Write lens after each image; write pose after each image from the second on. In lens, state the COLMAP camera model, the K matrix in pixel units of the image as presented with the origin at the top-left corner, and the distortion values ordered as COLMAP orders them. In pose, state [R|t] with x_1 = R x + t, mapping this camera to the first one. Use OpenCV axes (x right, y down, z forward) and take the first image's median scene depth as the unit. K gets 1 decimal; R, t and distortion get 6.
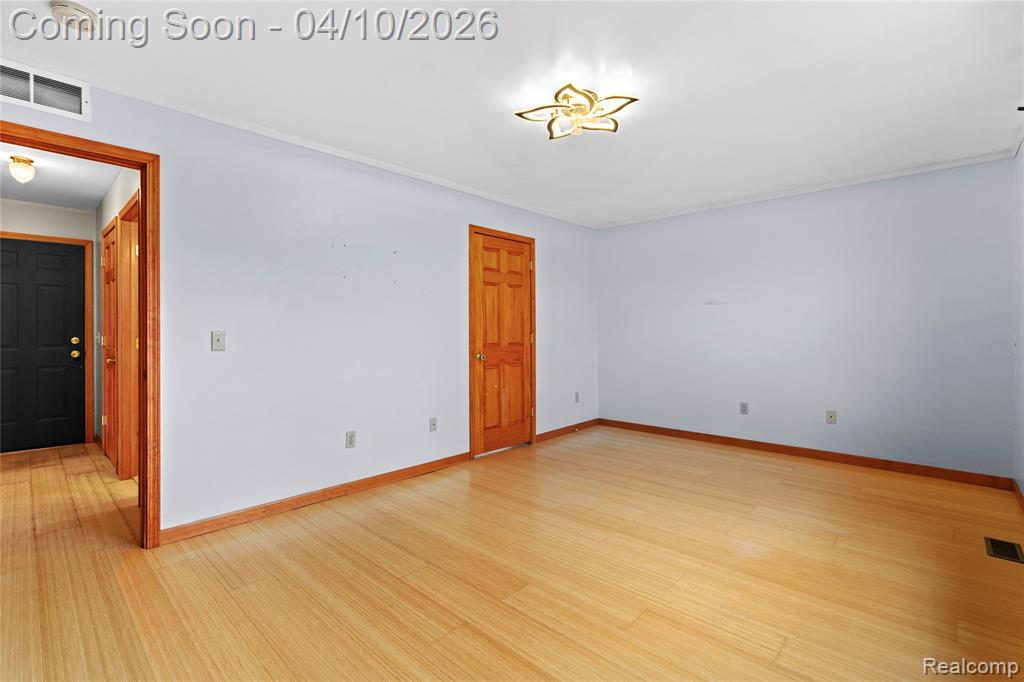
lens RADIAL K [[461.2, 0, 519.1], [0, 461.2, 333.4], [0, 0, 1]] dist [-0.002305, 0.000348]
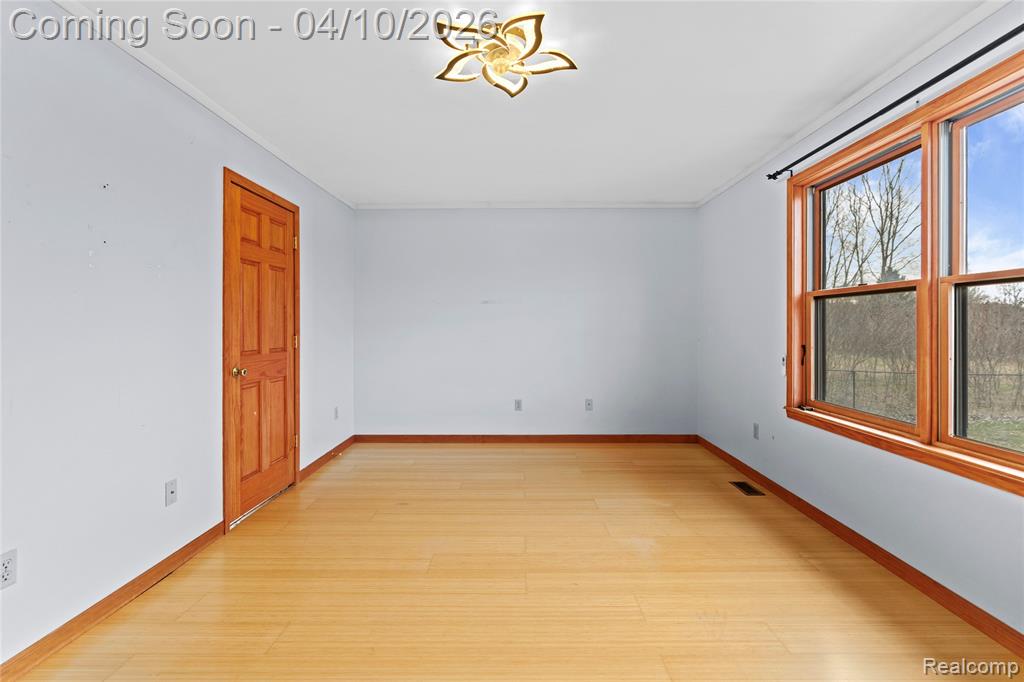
lens RADIAL K [[463.6, 0, 510.8], [0, 463.6, 325.7], [0, 0, 1]] dist [-0.002455, 0.000294]
pose [[0.743499, 0.002566, 0.668732, -0.235490], [0.004588, 0.999950, -0.008939, -0.006916], [-0.668721, 0.009714, 0.743450, 0.245036]]
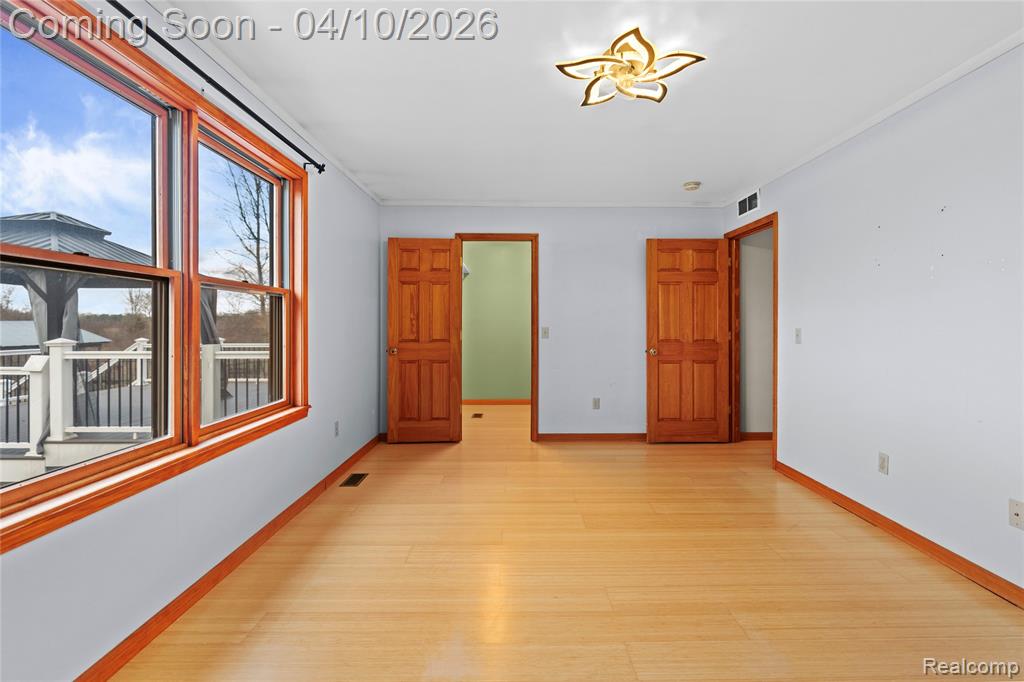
lens RADIAL K [[461.2, 0, 519.1], [0, 461.2, 333.4], [0, 0, 1]] dist [-0.002305, 0.000348]
pose [[-0.726190, 0.014010, -0.687351, 0.512106], [-0.005977, 0.999626, 0.026690, -0.012965], [0.687468, 0.023491, -0.725835, 0.893958]]
